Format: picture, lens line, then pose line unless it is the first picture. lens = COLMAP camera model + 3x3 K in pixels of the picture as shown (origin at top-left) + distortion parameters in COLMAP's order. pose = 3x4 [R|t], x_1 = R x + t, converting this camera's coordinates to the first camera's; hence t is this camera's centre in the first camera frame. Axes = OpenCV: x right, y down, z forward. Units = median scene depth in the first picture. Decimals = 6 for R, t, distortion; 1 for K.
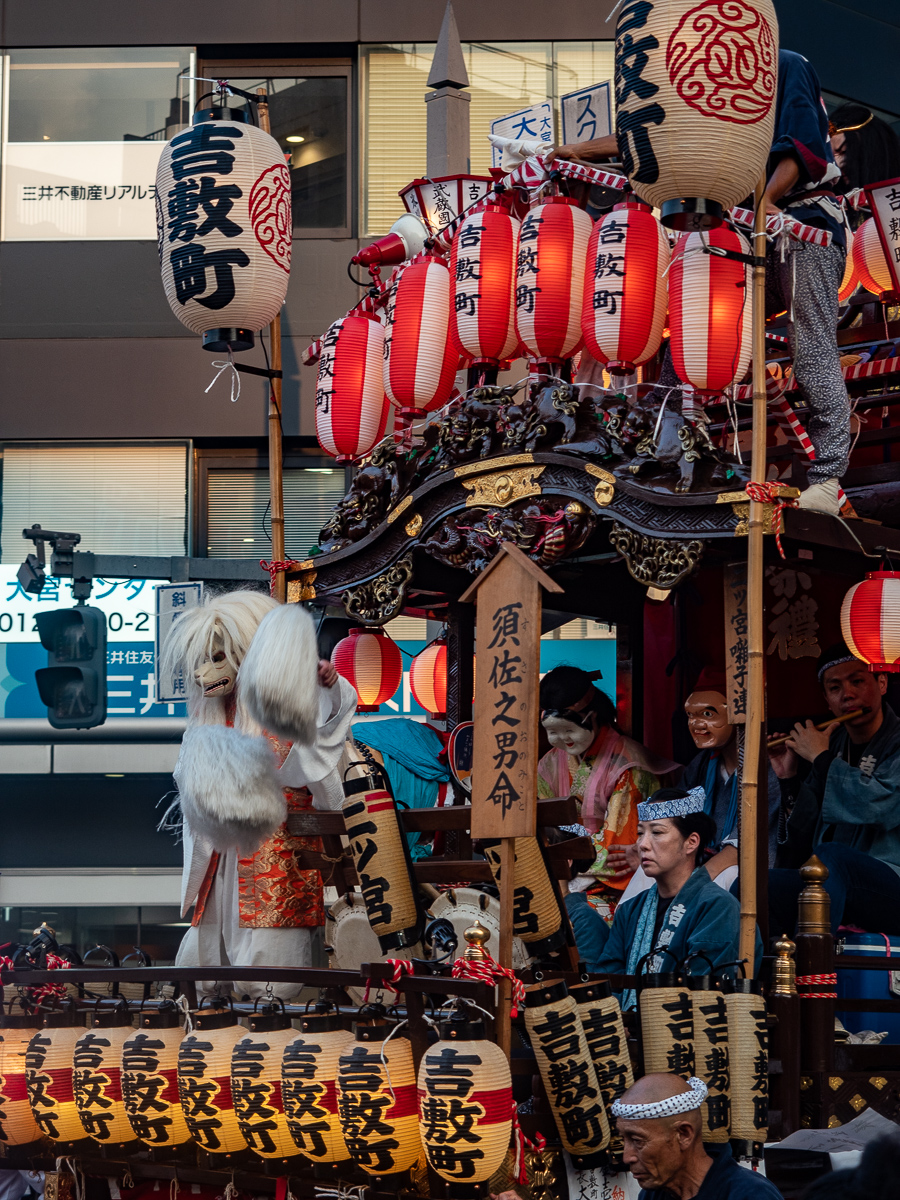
lens RADIAL K [[2700.8, 0, 450.0], [0, 2700.8, 600.0], [0, 0, 1]] dist [0.011156, -0.140082]
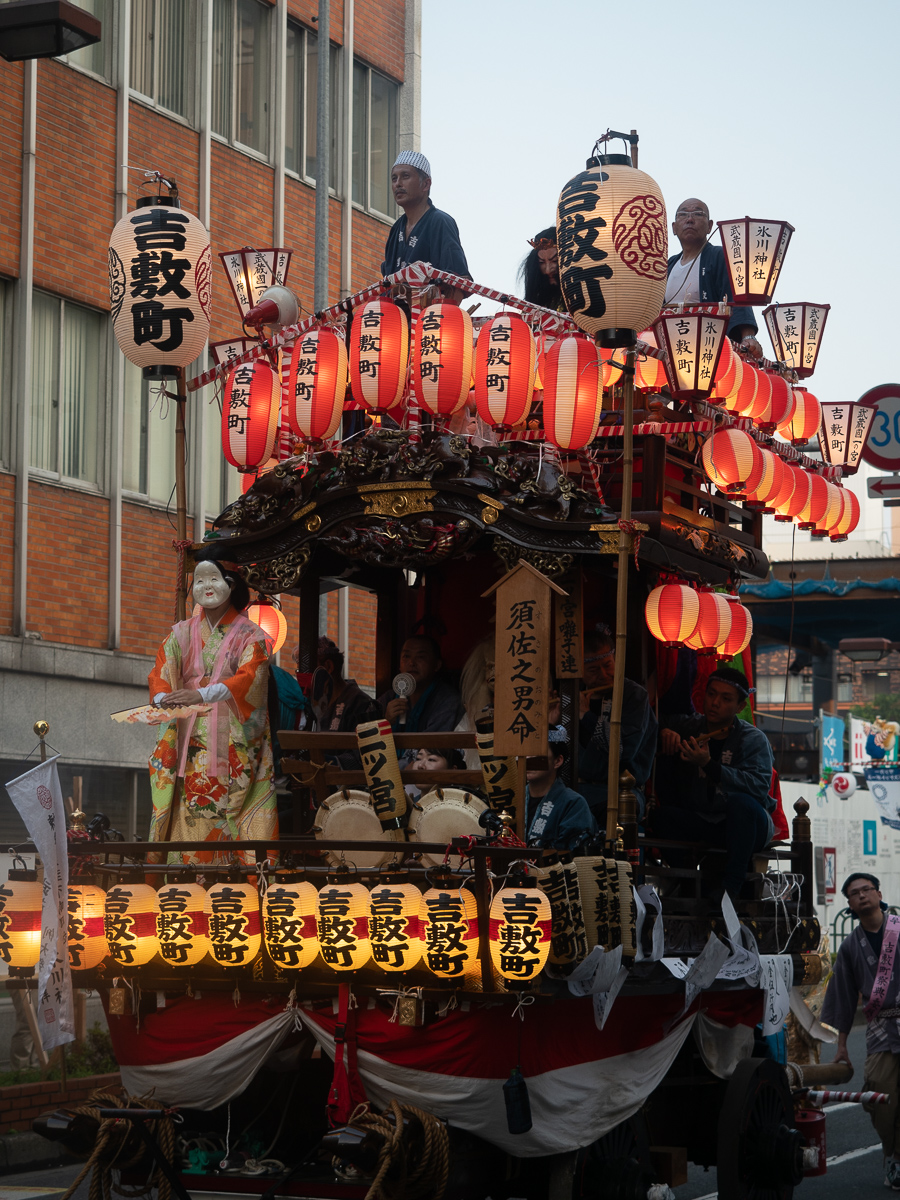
lens RADIAL K [[2700.8, 0, 450.0], [0, 2700.8, 600.0], [0, 0, 1]] dist [0.011156, -0.140082]
pose [[0.923069, 0.042449, 0.382285, -0.537918], [-0.056765, 0.998043, 0.026242, -0.032755], [-0.380422, -0.045923, 0.923672, -0.337336]]
